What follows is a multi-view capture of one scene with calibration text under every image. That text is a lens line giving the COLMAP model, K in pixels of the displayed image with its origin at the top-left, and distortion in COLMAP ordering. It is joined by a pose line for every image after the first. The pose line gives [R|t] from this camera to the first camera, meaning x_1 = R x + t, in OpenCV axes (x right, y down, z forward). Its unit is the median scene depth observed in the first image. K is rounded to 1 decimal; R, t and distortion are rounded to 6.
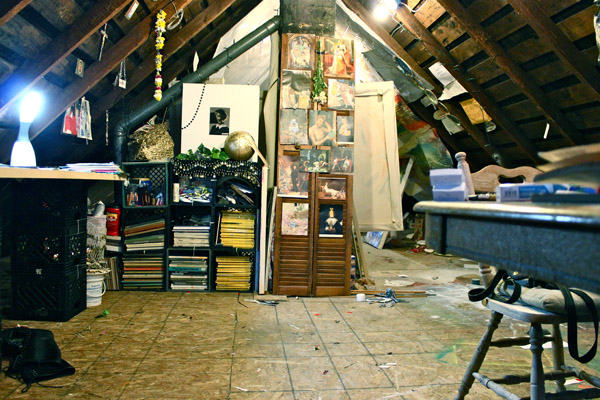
lens RADIAL K [[474.0, 0, 300.0], [0, 474.0, 200.0], [0, 0, 1]] dist [-0.146920, 0.126270]
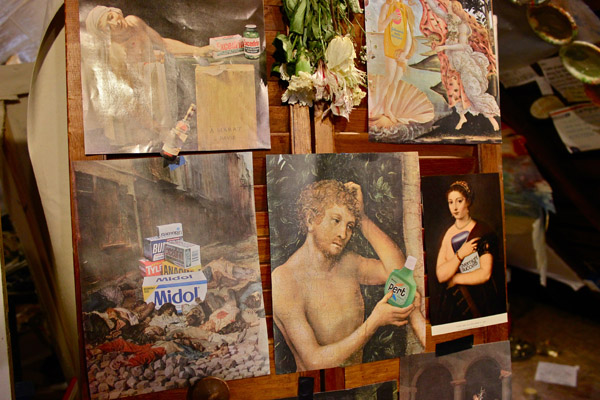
lens RADIAL K [[474.0, 0, 300.0], [0, 474.0, 200.0], [0, 0, 1]] dist [-0.146920, 0.126270]
pose [[0.980489, -0.074687, 0.181834, 0.001262], [0.063549, 0.995772, 0.066336, -0.184393], [-0.186020, -0.053486, 0.981089, 0.833205]]
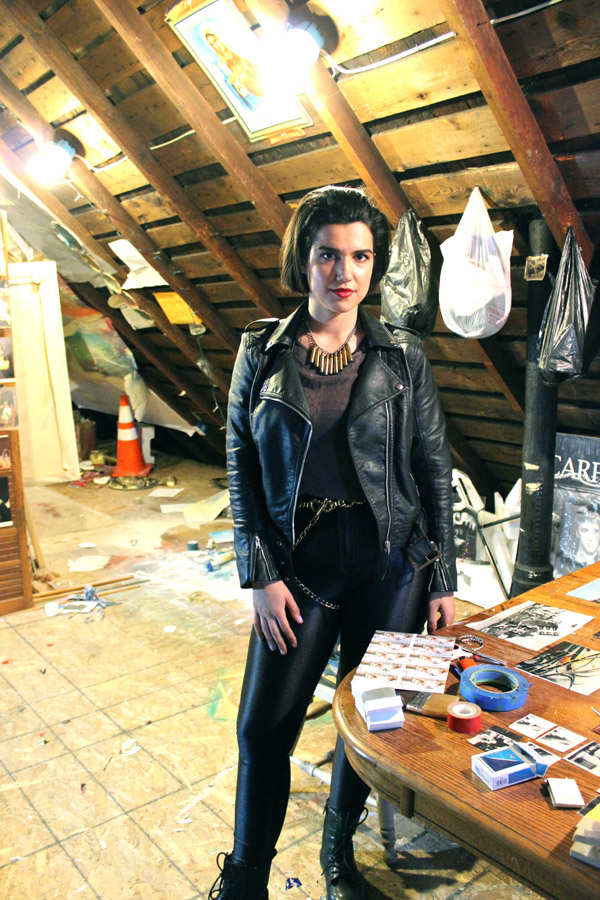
lens RADIAL K [[711.0, 0, 239.4], [0, 711.0, 450.3], [0, 0, 1]] dist [-0.146920, 0.126270]
pose [[0.854963, -0.124928, 0.503419, -0.117868], [0.044722, 0.984702, 0.168412, -0.174789], [-0.516757, -0.121472, 0.847471, 0.023988]]
